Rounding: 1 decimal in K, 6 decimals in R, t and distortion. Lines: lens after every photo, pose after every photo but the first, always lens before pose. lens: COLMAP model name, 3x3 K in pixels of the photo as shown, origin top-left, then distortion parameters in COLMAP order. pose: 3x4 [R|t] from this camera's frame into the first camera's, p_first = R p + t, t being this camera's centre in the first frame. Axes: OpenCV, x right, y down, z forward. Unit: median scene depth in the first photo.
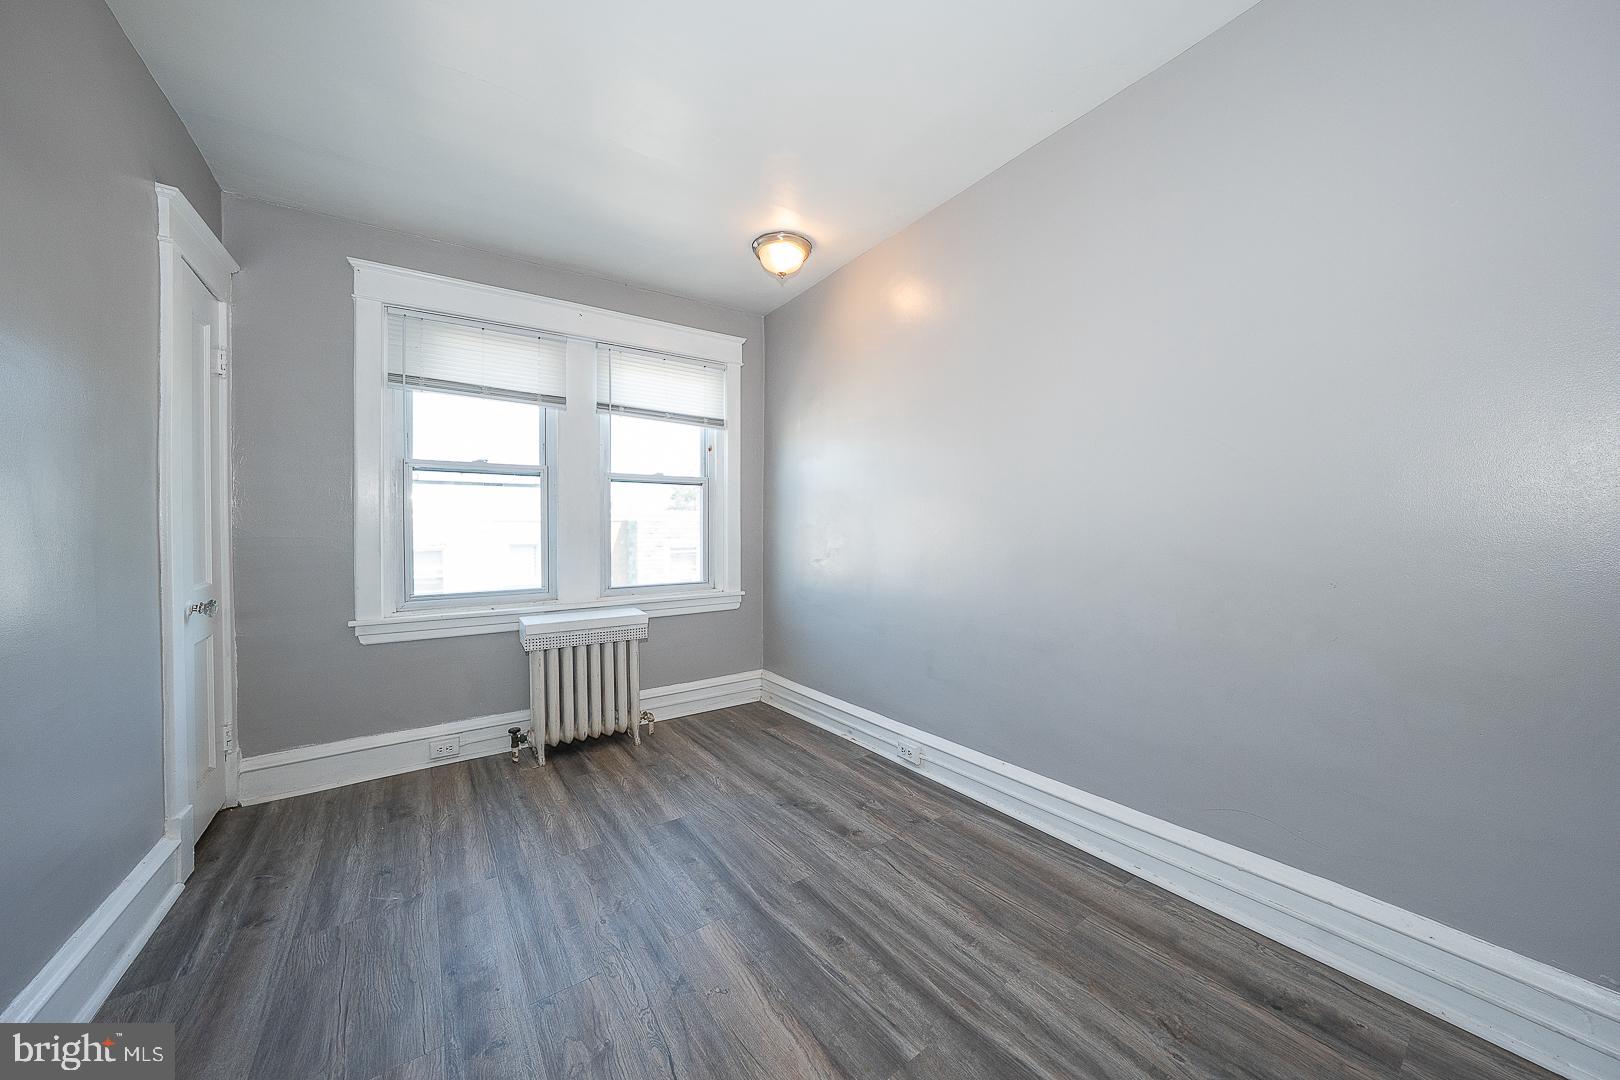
lens RADIAL K [[553.9, 0, 808.1], [0, 553.9, 536.5], [0, 0, 1]] dist [-0.027440, 0.005617]
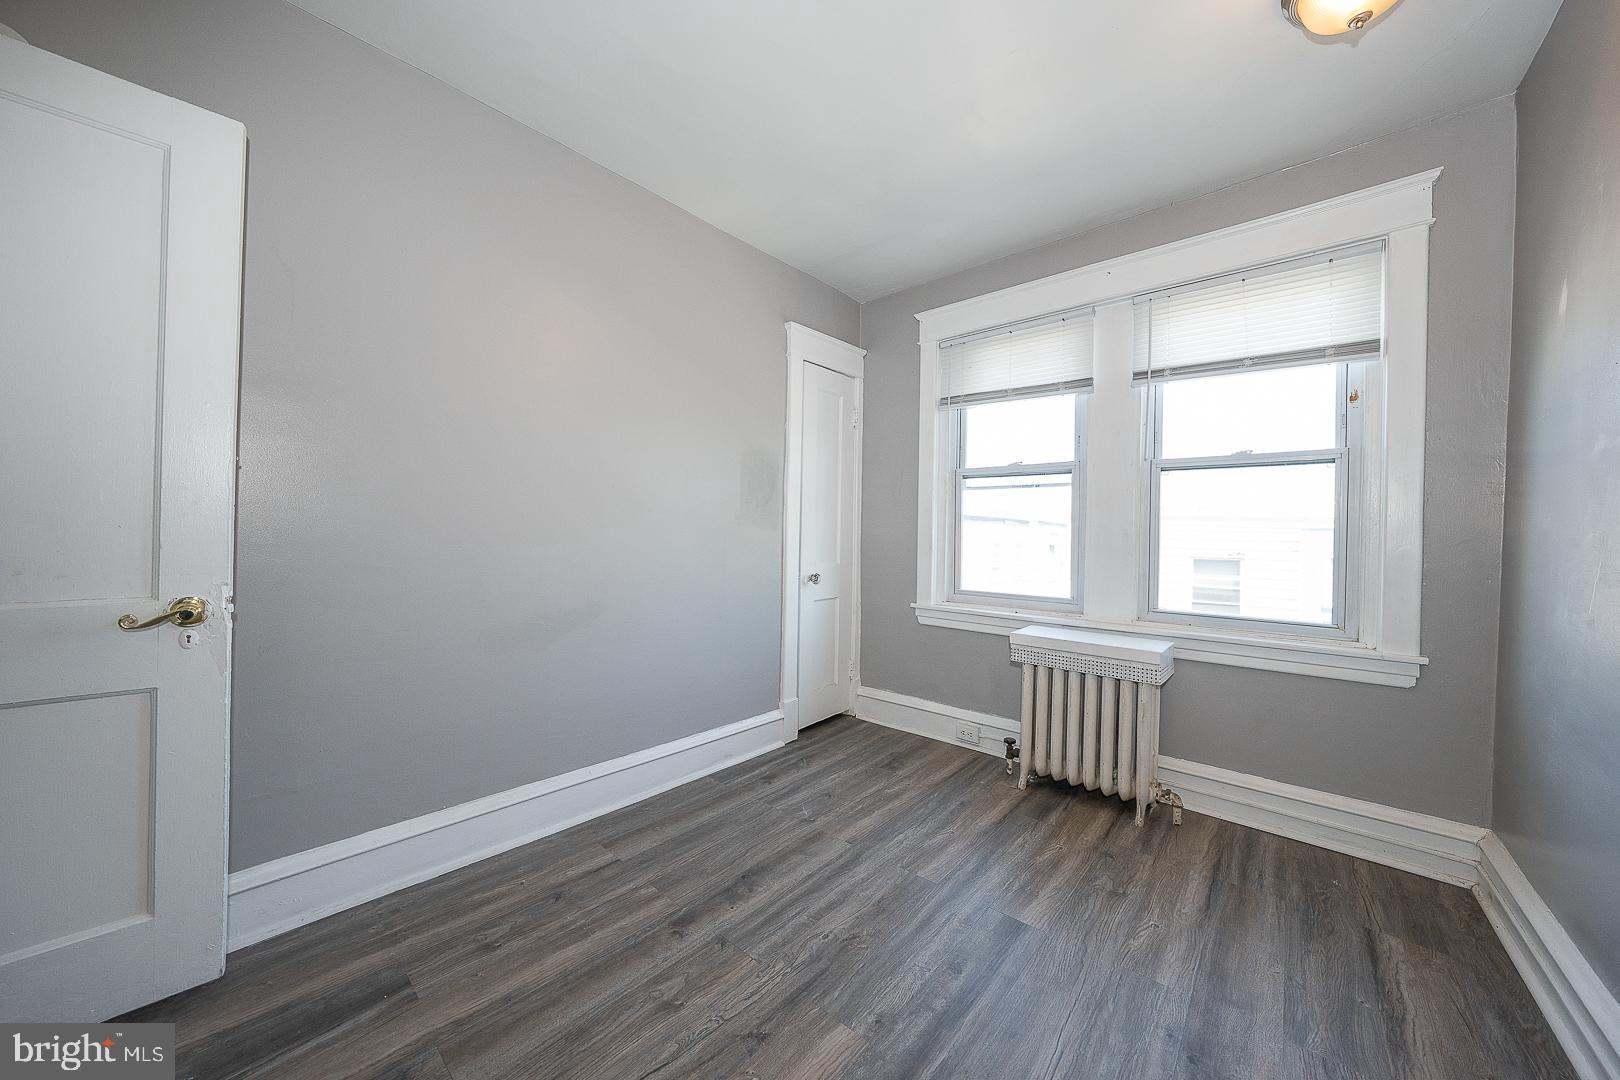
lens RADIAL K [[553.9, 0, 808.1], [0, 553.9, 536.5], [0, 0, 1]] dist [-0.027440, 0.005617]
pose [[0.236185, 0.015184, -0.971590, 0.302076], [-0.030724, 0.999495, 0.008151, -0.001007], [0.971222, 0.027926, 0.236532, 0.406333]]
